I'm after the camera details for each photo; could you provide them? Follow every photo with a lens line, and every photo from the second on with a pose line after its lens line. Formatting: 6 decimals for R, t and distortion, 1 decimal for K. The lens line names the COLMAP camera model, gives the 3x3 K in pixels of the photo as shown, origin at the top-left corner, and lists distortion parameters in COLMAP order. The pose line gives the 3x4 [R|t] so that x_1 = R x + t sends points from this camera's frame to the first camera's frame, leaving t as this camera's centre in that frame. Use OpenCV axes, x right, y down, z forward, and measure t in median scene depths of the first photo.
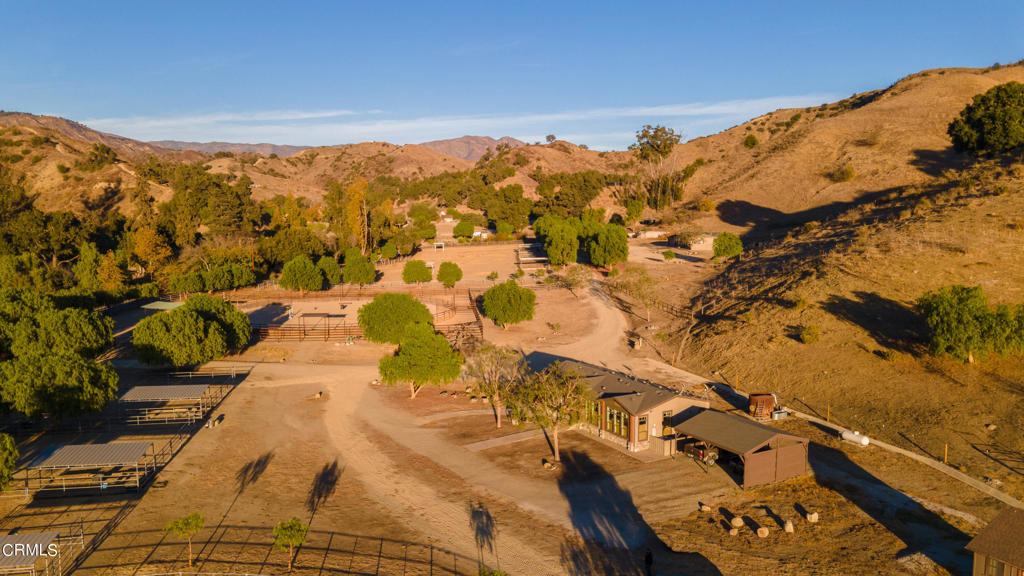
lens RADIAL K [[732.8, 0, 512.0], [0, 732.8, 288.0], [0, 0, 1]] dist [0.007875, 0.047482]
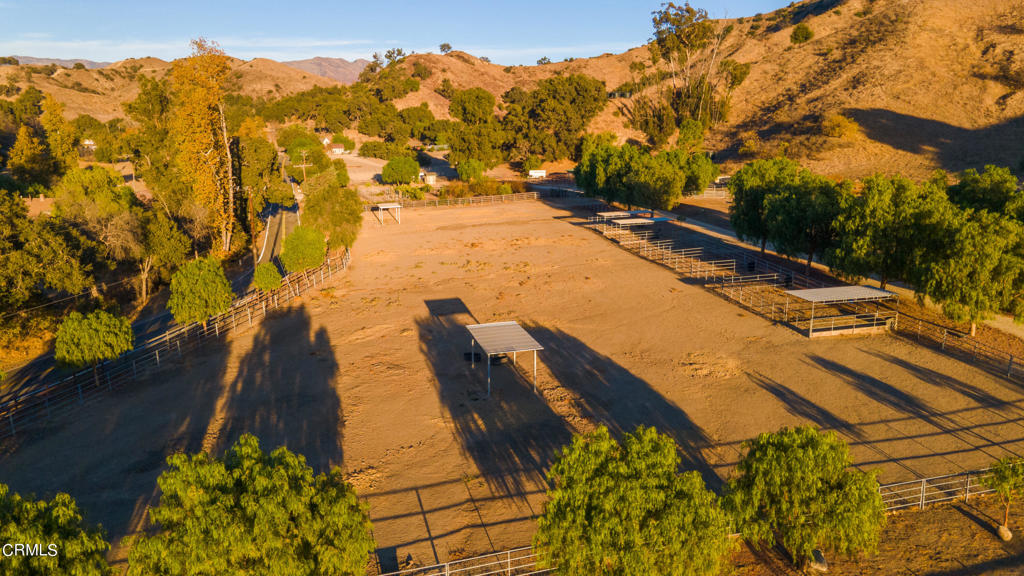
lens RADIAL K [[732.8, 0, 512.0], [0, 732.8, 288.0], [0, 0, 1]] dist [0.007875, 0.047482]
pose [[0.982227, -0.037506, 0.183913, -0.044885], [0.019701, 0.995021, 0.097700, -0.021233], [-0.186662, -0.092340, 0.978075, 0.208581]]
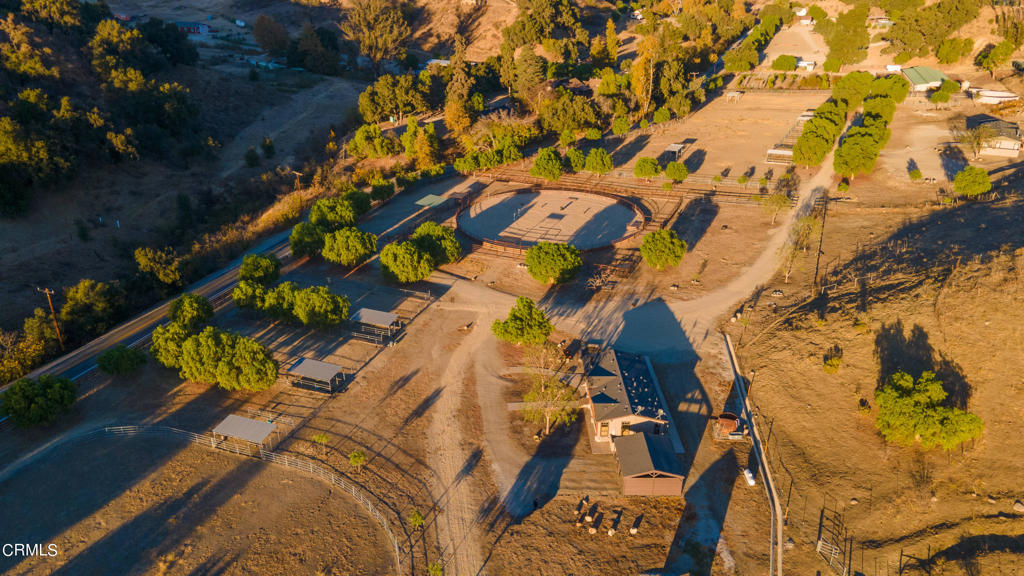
lens RADIAL K [[745.1, 0, 496.0], [0, 745.1, 288.4], [0, 0, 1]] dist [0.001888, -0.000027]
pose [[0.863537, 0.198278, -0.463669, 0.057978], [-0.041962, 0.944522, 0.325755, -0.051510], [0.502536, -0.261846, 0.823950, -0.026084]]
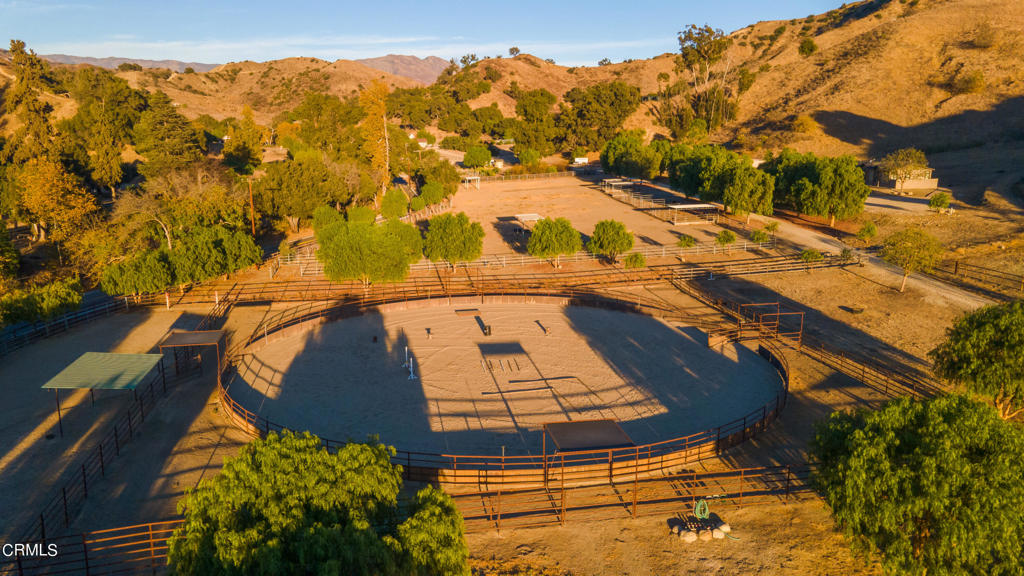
lens RADIAL K [[734.5, 0, 512.0], [0, 734.5, 288.0], [0, 0, 1]] dist [-0.008774, 0.079474]
pose [[0.995200, -0.020401, 0.095715, -0.053569], [0.010621, 0.994768, 0.101603, -0.010206], [-0.097287, -0.100099, 0.990210, 0.107854]]
